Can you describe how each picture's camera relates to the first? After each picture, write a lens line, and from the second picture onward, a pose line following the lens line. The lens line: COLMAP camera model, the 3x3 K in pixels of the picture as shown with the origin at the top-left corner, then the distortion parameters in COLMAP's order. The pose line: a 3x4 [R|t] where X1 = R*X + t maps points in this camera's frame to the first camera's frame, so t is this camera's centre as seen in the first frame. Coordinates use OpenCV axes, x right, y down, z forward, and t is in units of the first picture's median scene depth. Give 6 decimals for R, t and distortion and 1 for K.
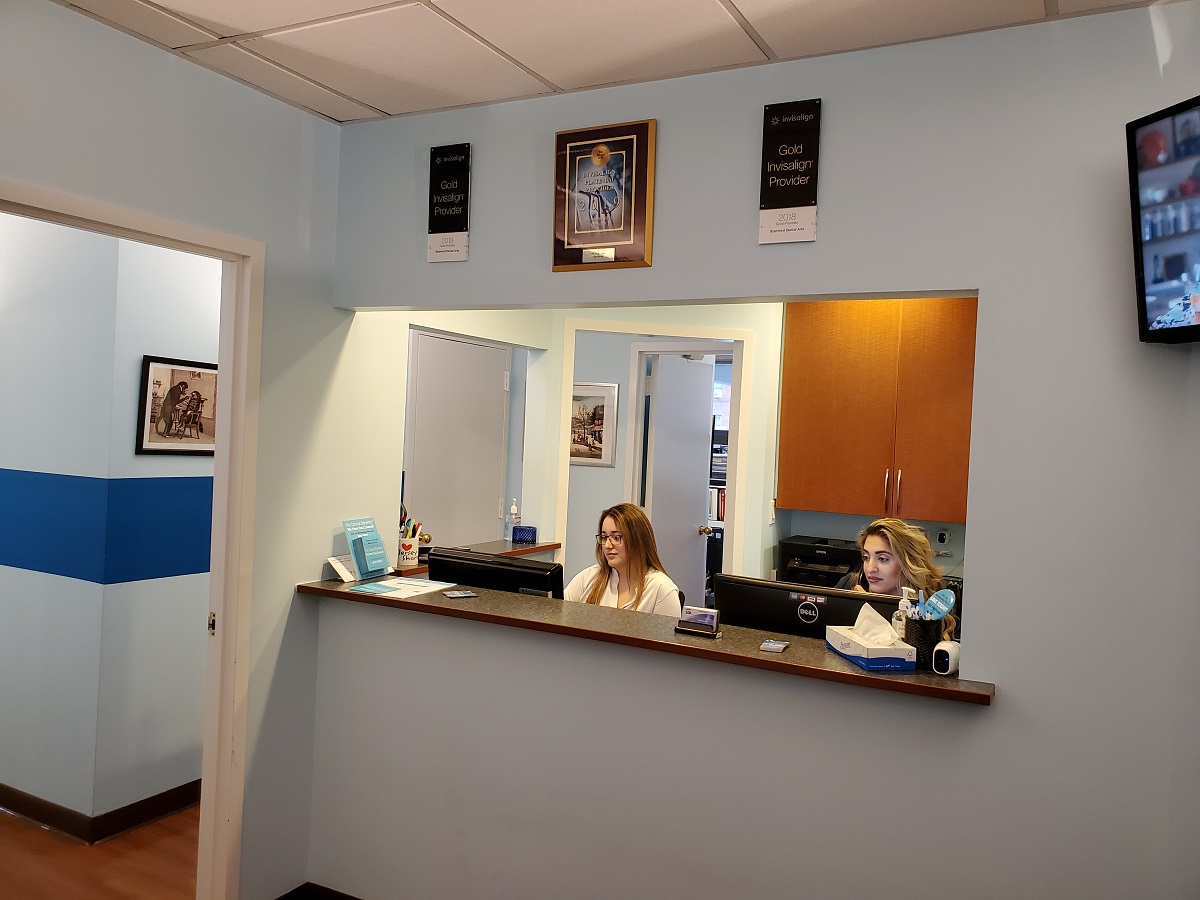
lens RADIAL K [[929.5, 0, 595.0], [0, 929.5, 431.6], [0, 0, 1]] dist [0.083830, -0.091276]
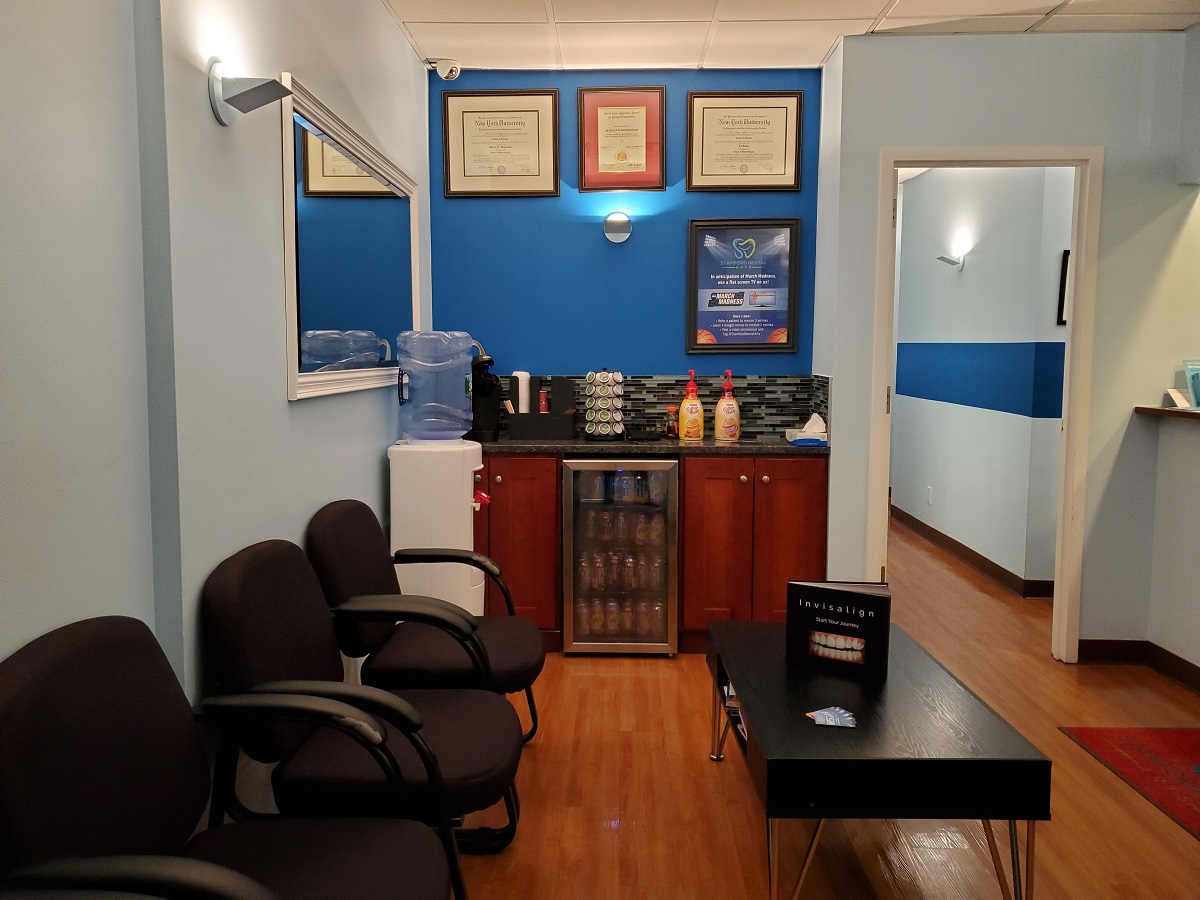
lens RADIAL K [[947.9, 0, 585.0], [0, 947.9, 450.9], [0, 0, 1]] dist [0.006184, -0.004159]
pose [[0.454954, 0.047938, -0.889224, 0.432210], [0.012798, 0.998095, 0.060355, 0.114982], [0.890423, -0.038839, 0.453474, -0.236352]]
